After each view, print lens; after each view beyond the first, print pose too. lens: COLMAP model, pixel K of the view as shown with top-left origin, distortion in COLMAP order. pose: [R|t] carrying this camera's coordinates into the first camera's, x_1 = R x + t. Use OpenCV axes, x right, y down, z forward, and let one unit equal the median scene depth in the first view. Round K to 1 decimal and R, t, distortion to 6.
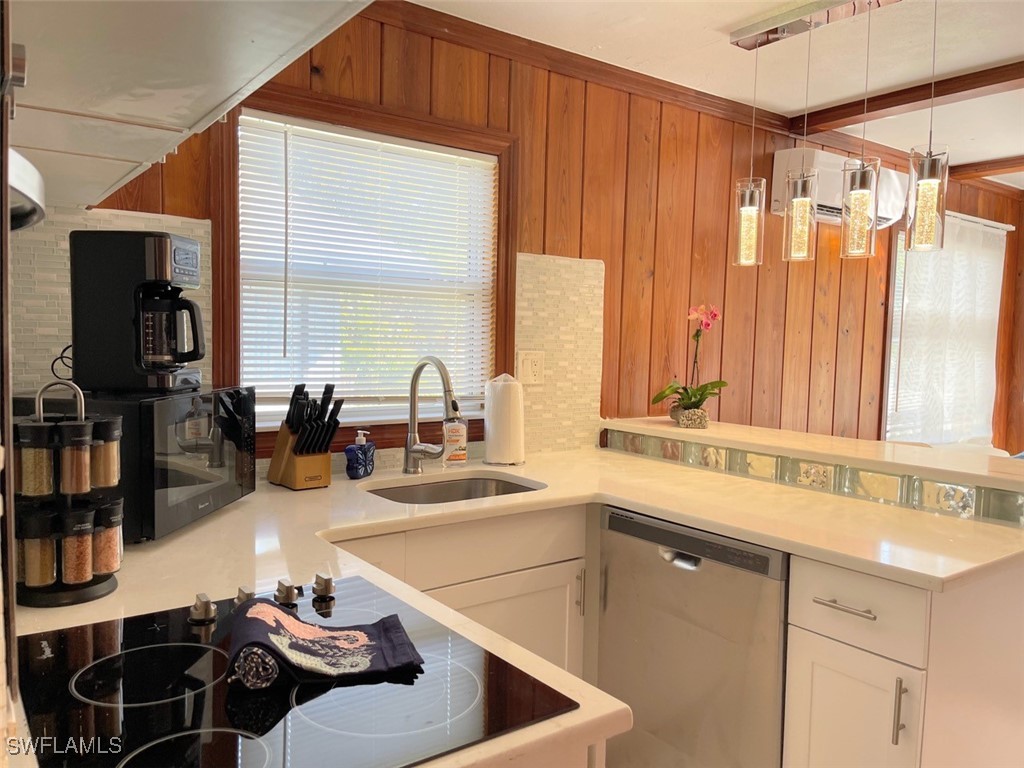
lens RADIAL K [[775.8, 0, 499.7], [0, 775.8, 391.4], [0, 0, 1]] dist [0.048482, -0.041315]
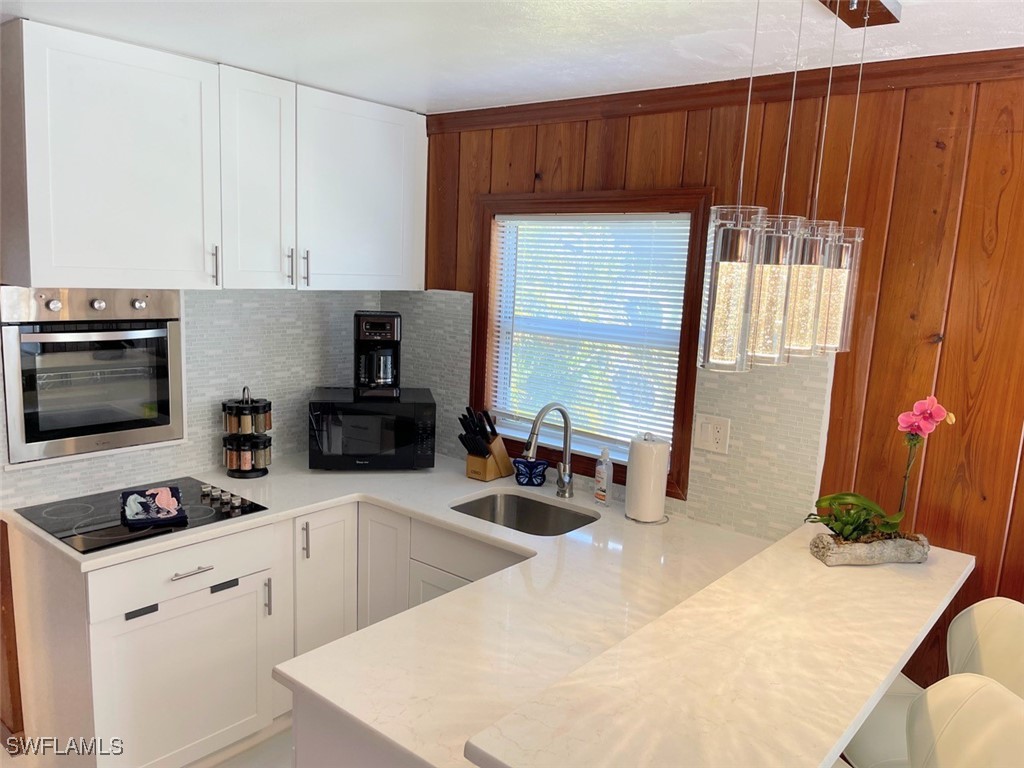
lens RADIAL K [[775.8, 0, 517.4], [0, 775.8, 397.4], [0, 0, 1]] dist [0.048482, -0.041315]
pose [[0.255587, 0.157590, -0.953856, 0.853226], [-0.105944, 0.985249, 0.134389, -0.171676], [0.960964, 0.066707, 0.268513, 0.511139]]
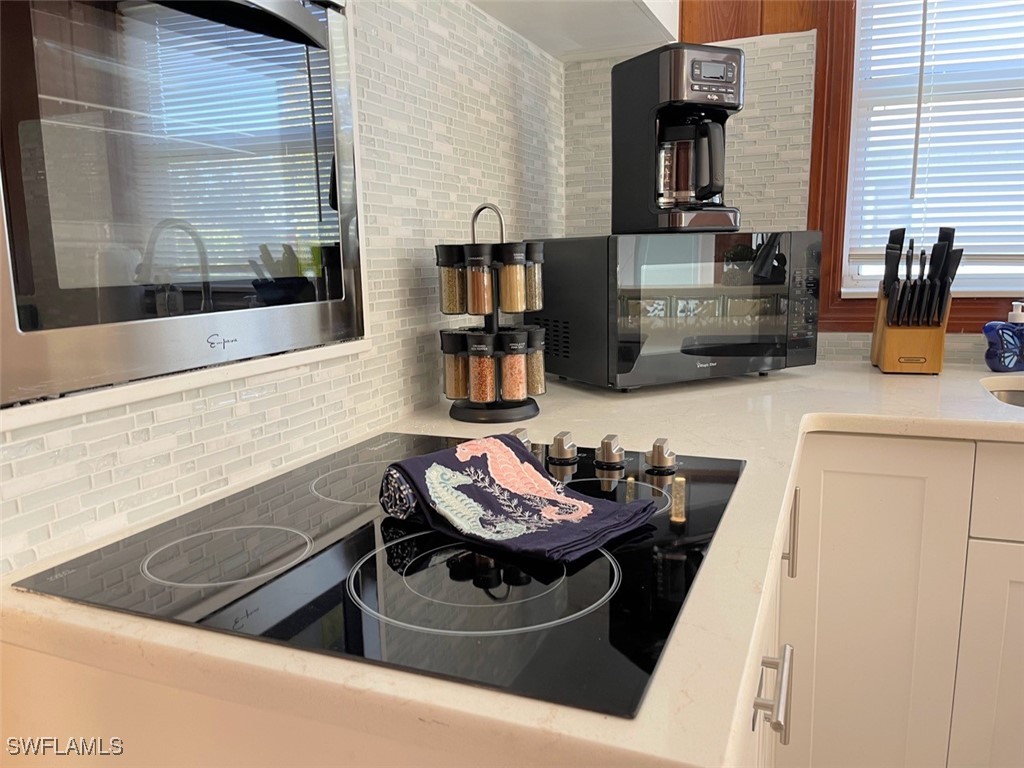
lens RADIAL K [[775.8, 0, 512.3], [0, 775.8, 393.6], [0, 0, 1]] dist [0.048482, -0.041315]
pose [[0.522177, 0.118207, -0.844605, 0.144867], [-0.023884, 0.991986, 0.124068, 0.045360], [0.852503, -0.044613, 0.520816, 0.219506]]
